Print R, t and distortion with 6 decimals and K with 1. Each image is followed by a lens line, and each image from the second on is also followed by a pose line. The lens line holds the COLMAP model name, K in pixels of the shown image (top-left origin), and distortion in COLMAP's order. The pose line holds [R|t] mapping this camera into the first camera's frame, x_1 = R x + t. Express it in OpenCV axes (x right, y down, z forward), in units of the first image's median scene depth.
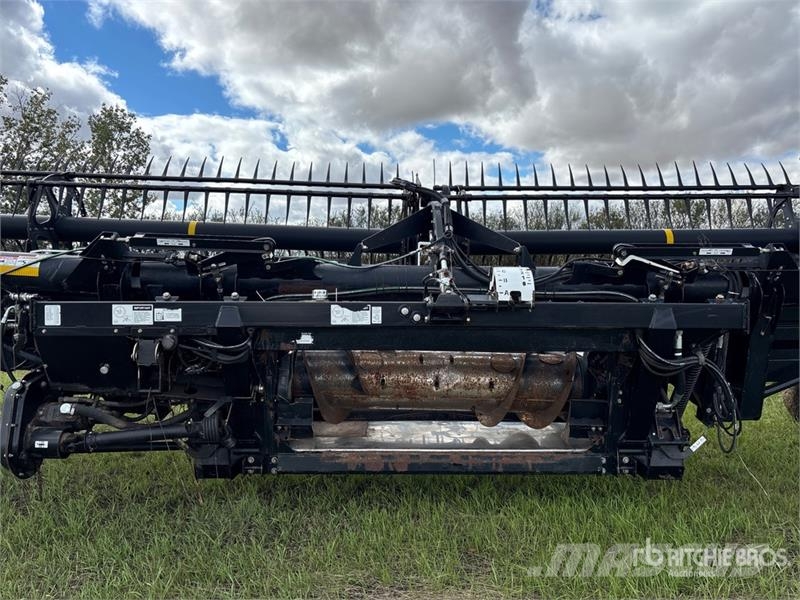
lens RADIAL K [[607.8, 0, 392.8], [0, 607.8, 301.2], [0, 0, 1]] dist [0.040244, -0.045790]
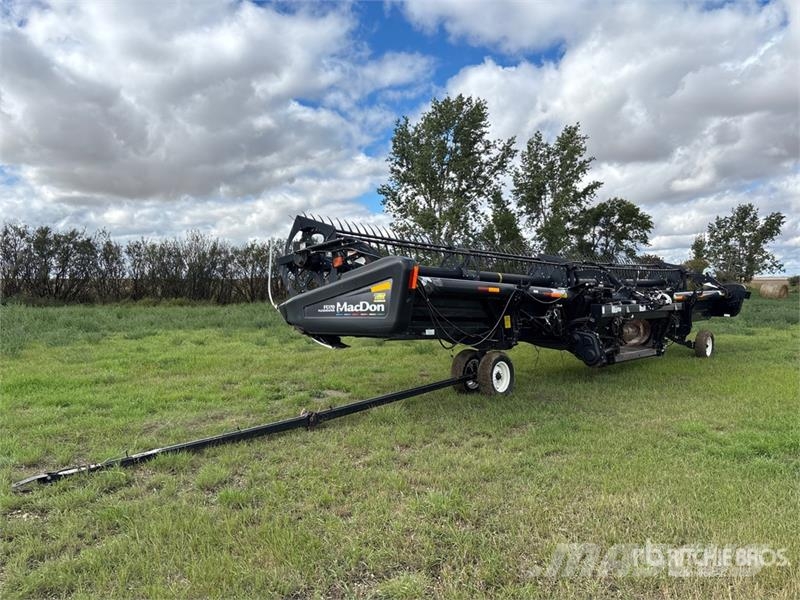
lens RADIAL K [[607.8, 0, 393.0], [0, 607.8, 300.6], [0, 0, 1]] dist [0.040244, -0.045790]
pose [[0.690569, -0.012133, 0.723164, -0.487864], [0.048122, 0.998414, -0.029202, 0.010912], [-0.721664, 0.054966, 0.690058, -0.022688]]
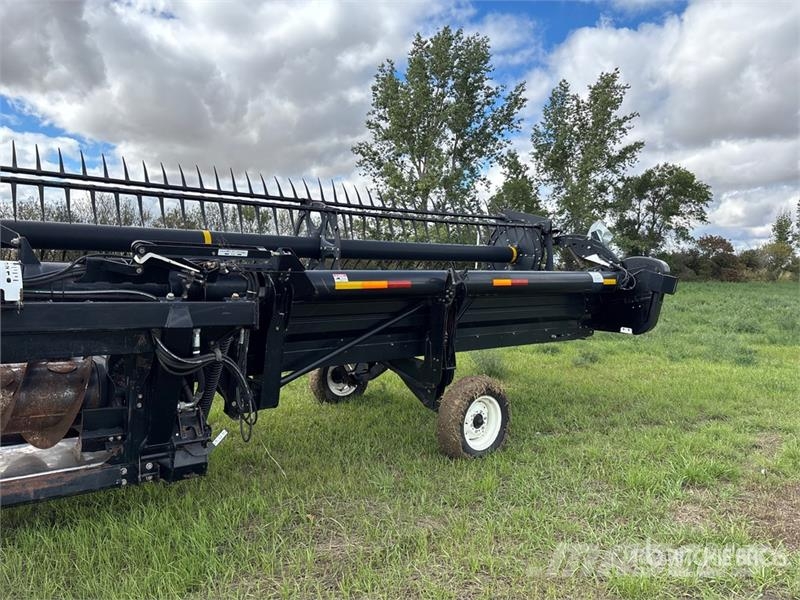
lens RADIAL K [[607.8, 0, 403.4], [0, 607.8, 295.4], [0, 0, 1]] dist [0.040244, -0.045790]
pose [[0.778895, -0.003731, 0.627143, 0.089188], [0.012268, 0.999882, -0.009289, 0.005514], [-0.627034, 0.014929, 0.778849, -0.002548]]
